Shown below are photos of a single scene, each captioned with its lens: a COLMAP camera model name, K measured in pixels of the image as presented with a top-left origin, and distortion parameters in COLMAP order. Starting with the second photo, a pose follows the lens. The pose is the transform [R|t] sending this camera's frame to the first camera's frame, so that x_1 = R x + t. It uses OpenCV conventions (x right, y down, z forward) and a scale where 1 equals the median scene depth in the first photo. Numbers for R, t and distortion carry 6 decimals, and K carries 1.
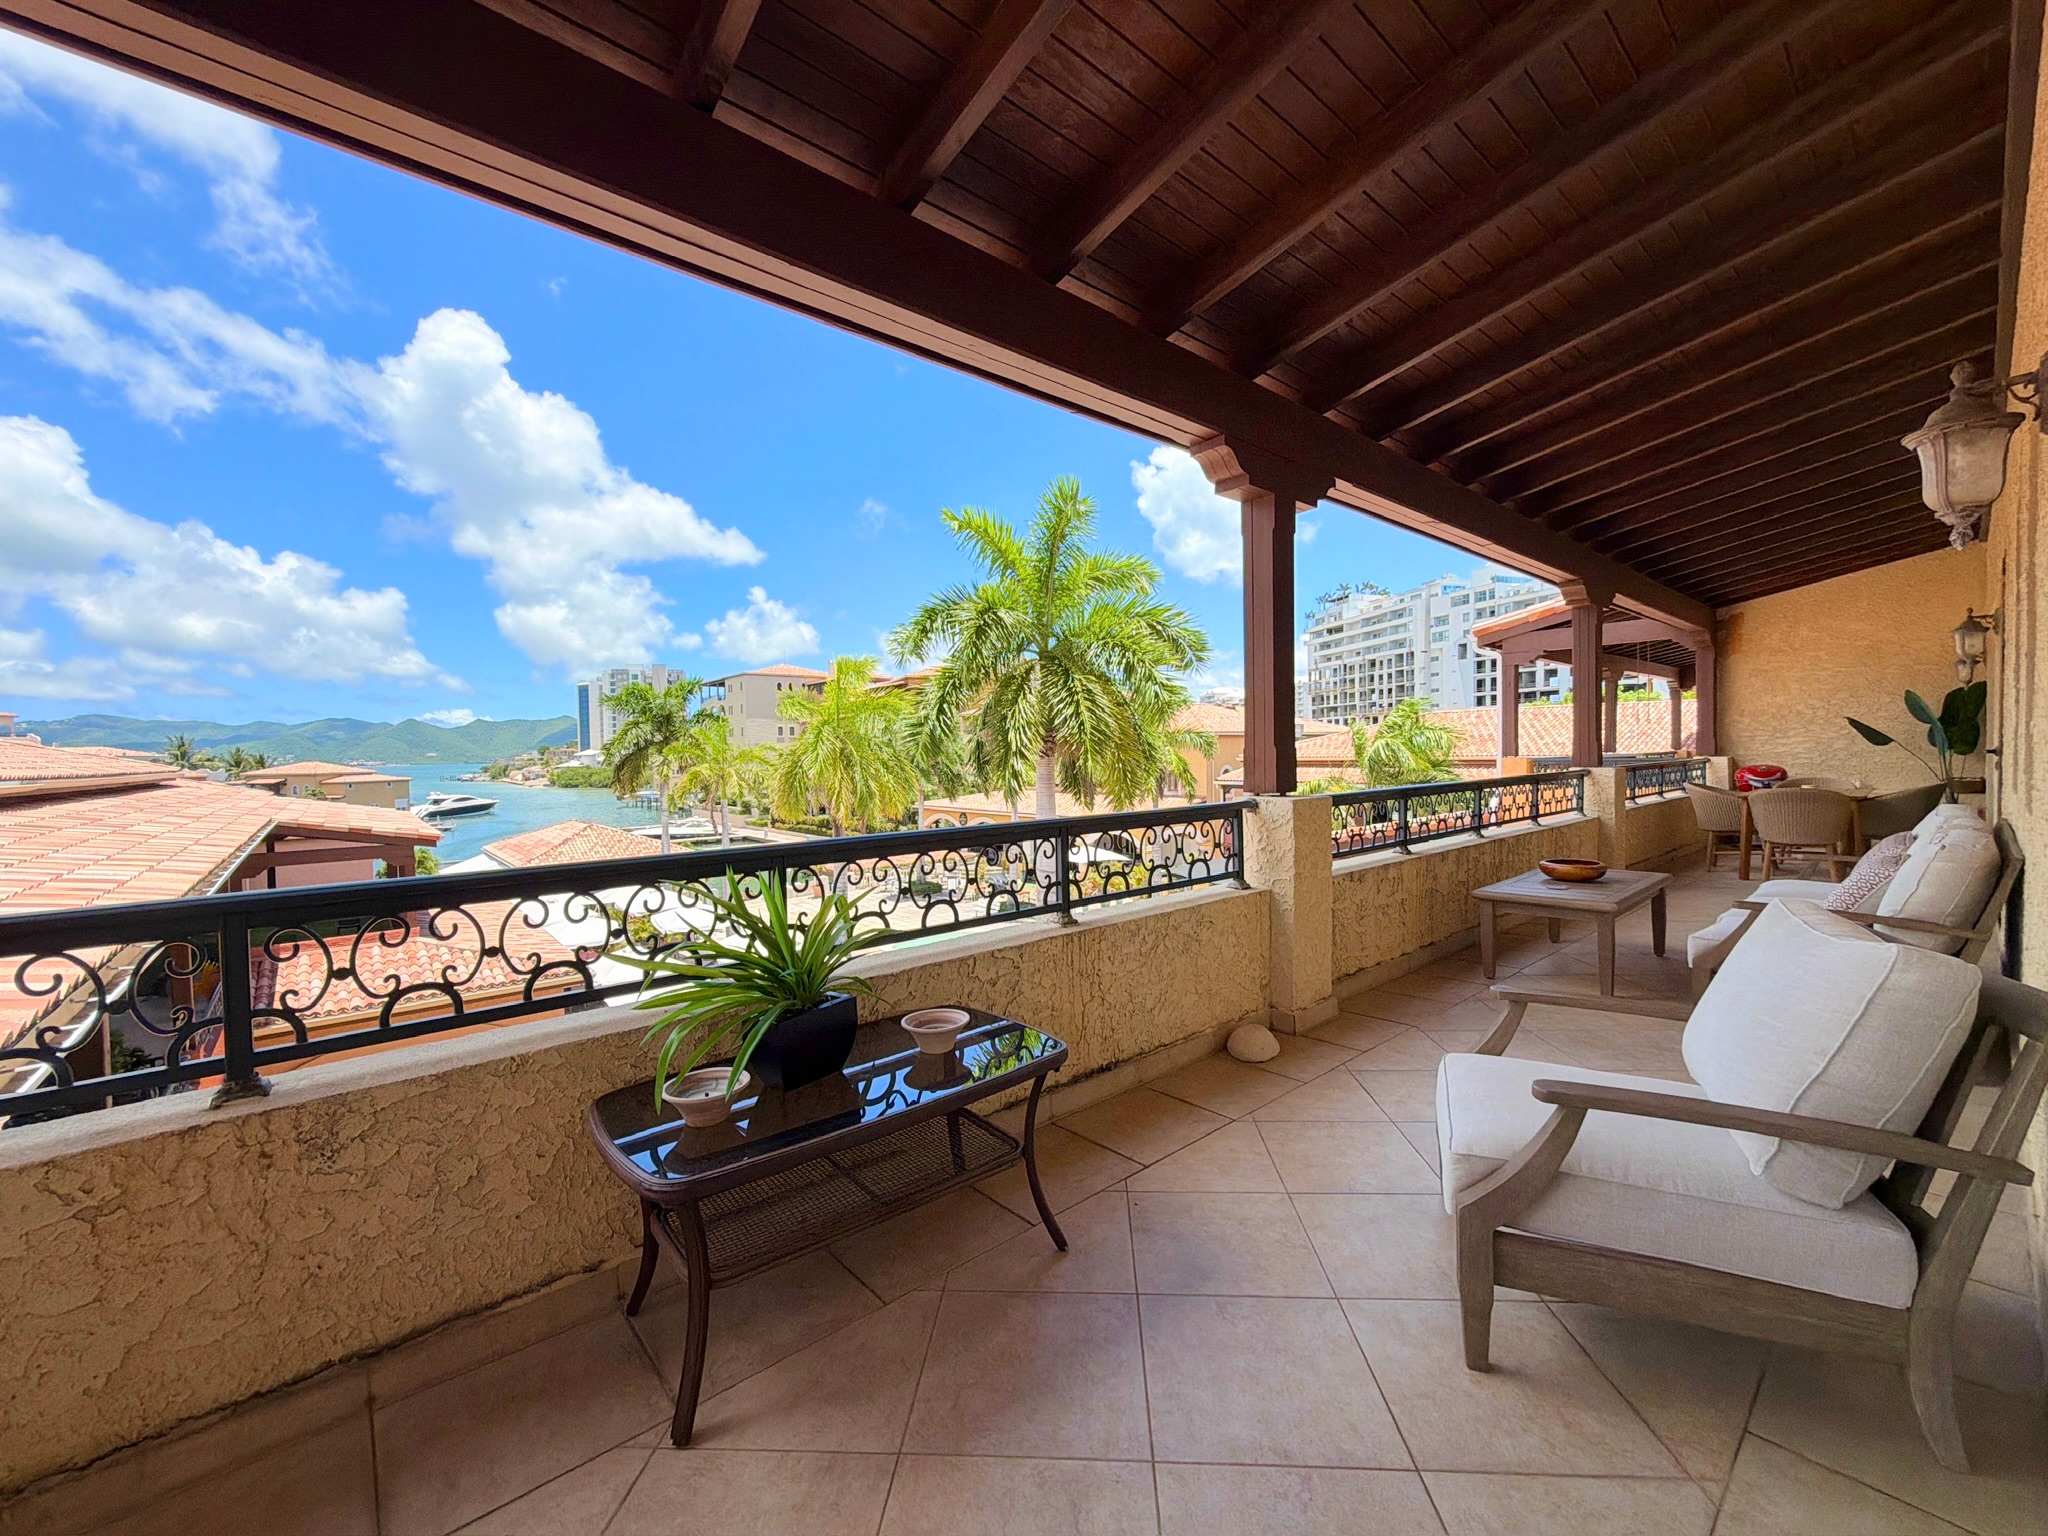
lens RADIAL K [[818.2, 0, 1024.0], [0, 818.2, 768.0], [0, 0, 1]] dist [0.000234, 0.000015]
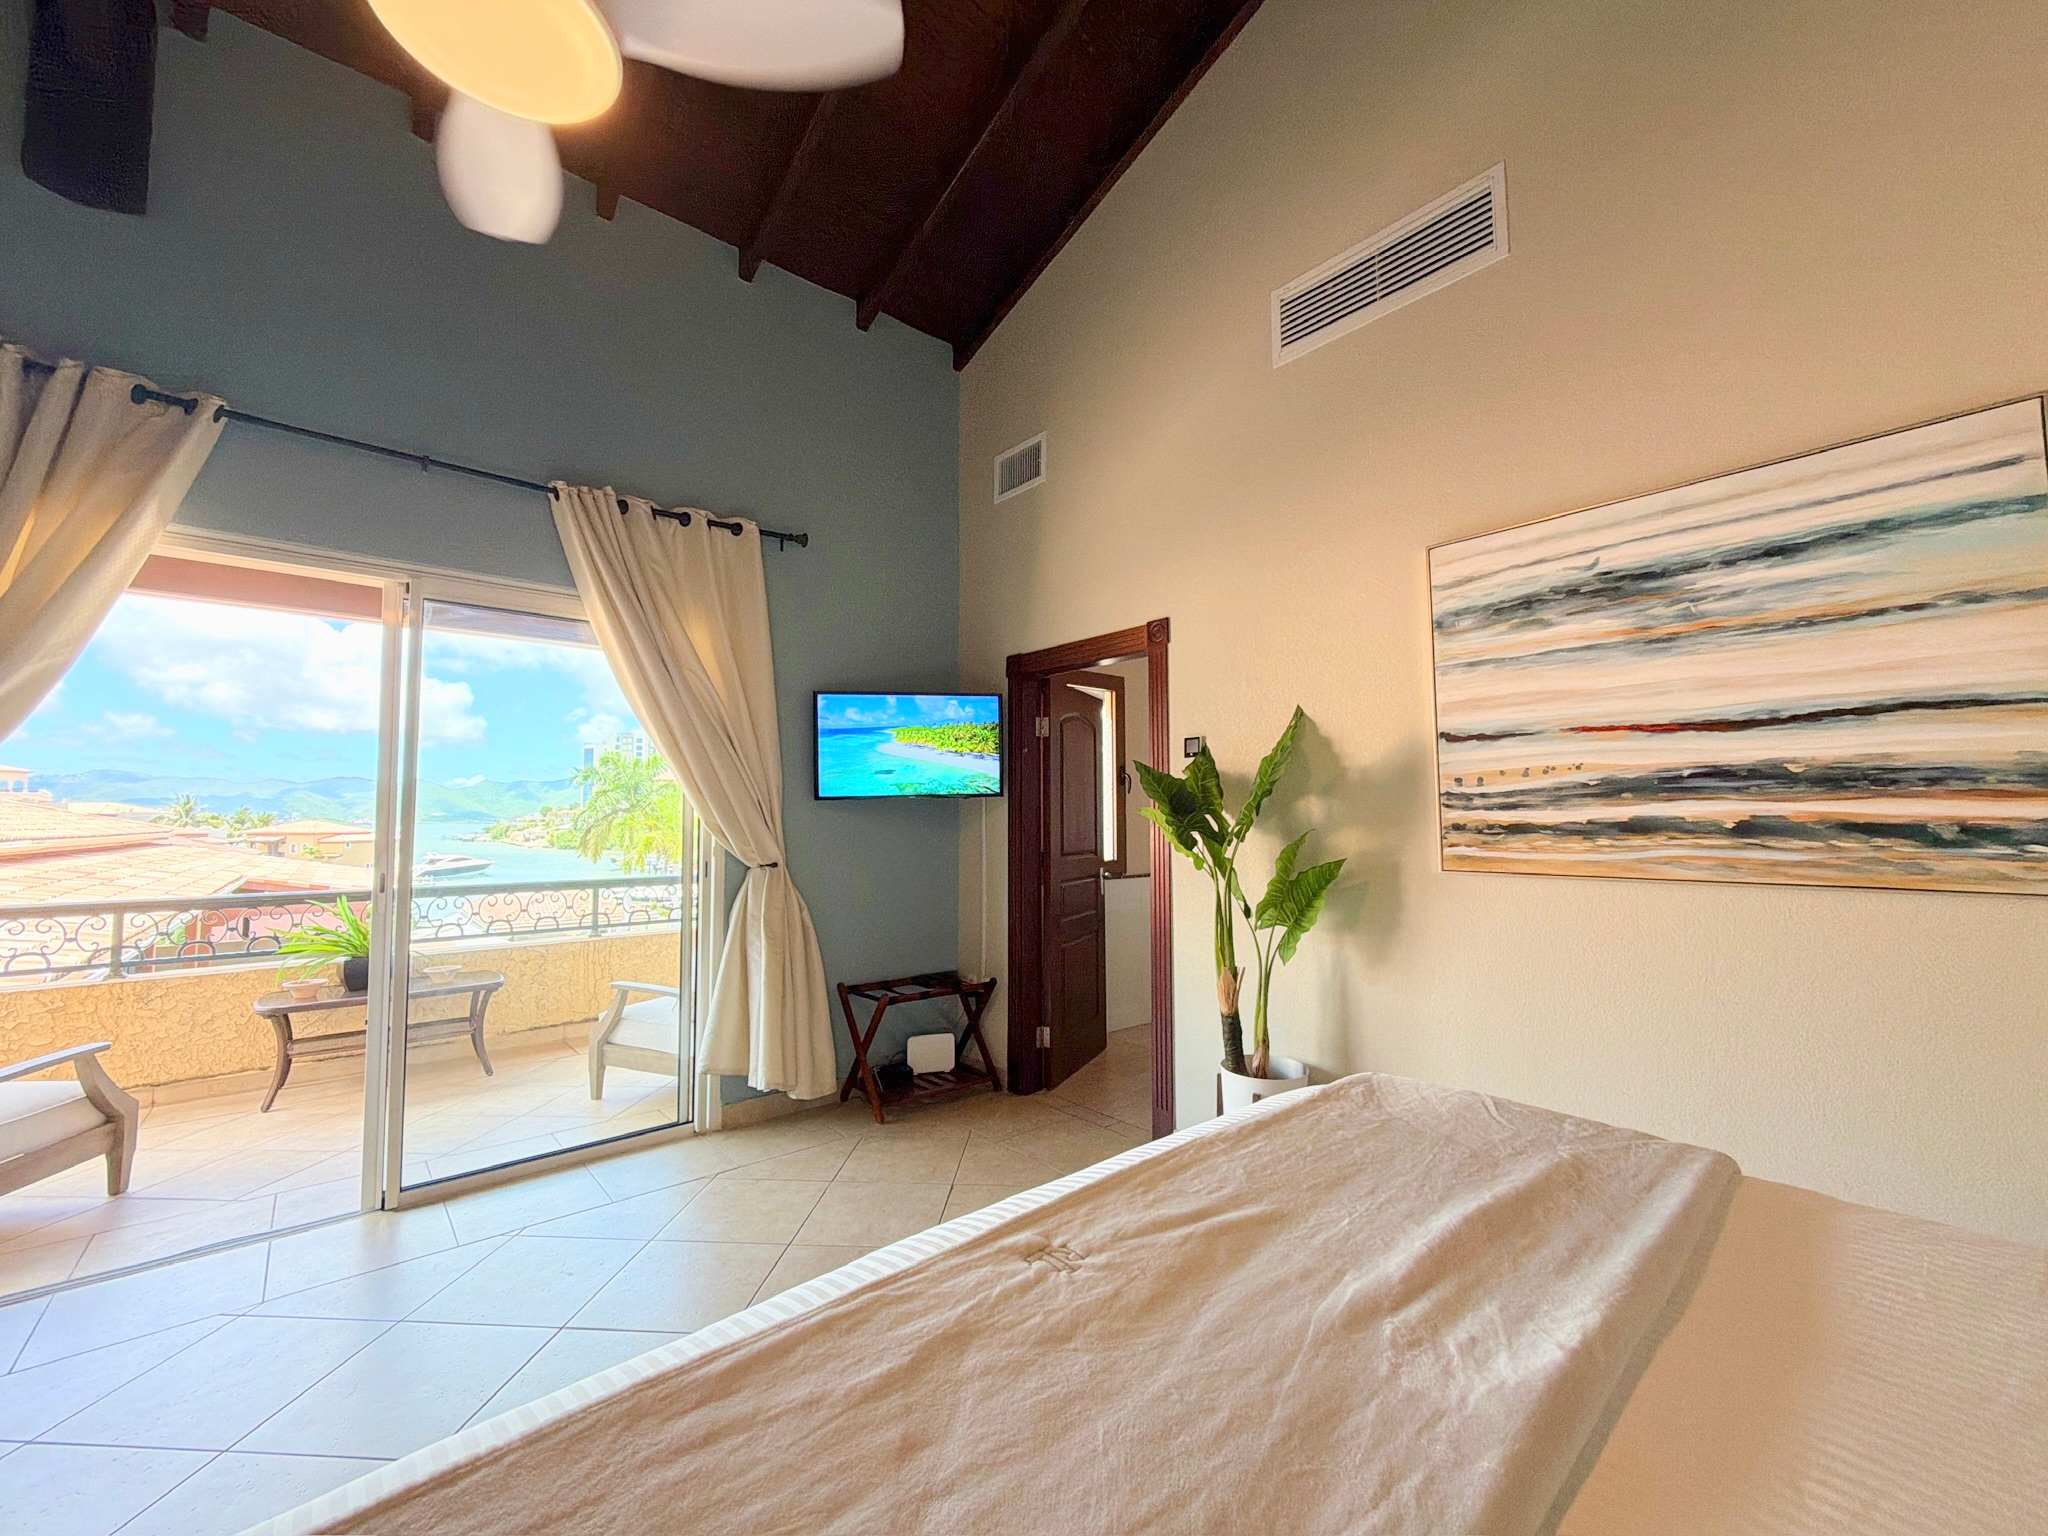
lens RADIAL K [[818.2, 0, 1024.0], [0, 818.2, 768.0], [0, 0, 1]] dist [0.000234, 0.000015]
pose [[0.999881, 0.014281, -0.005829, 1.027269], [-0.014715, 0.996449, -0.082902, -0.049344], [0.004624, 0.082978, 0.996541, -0.866044]]
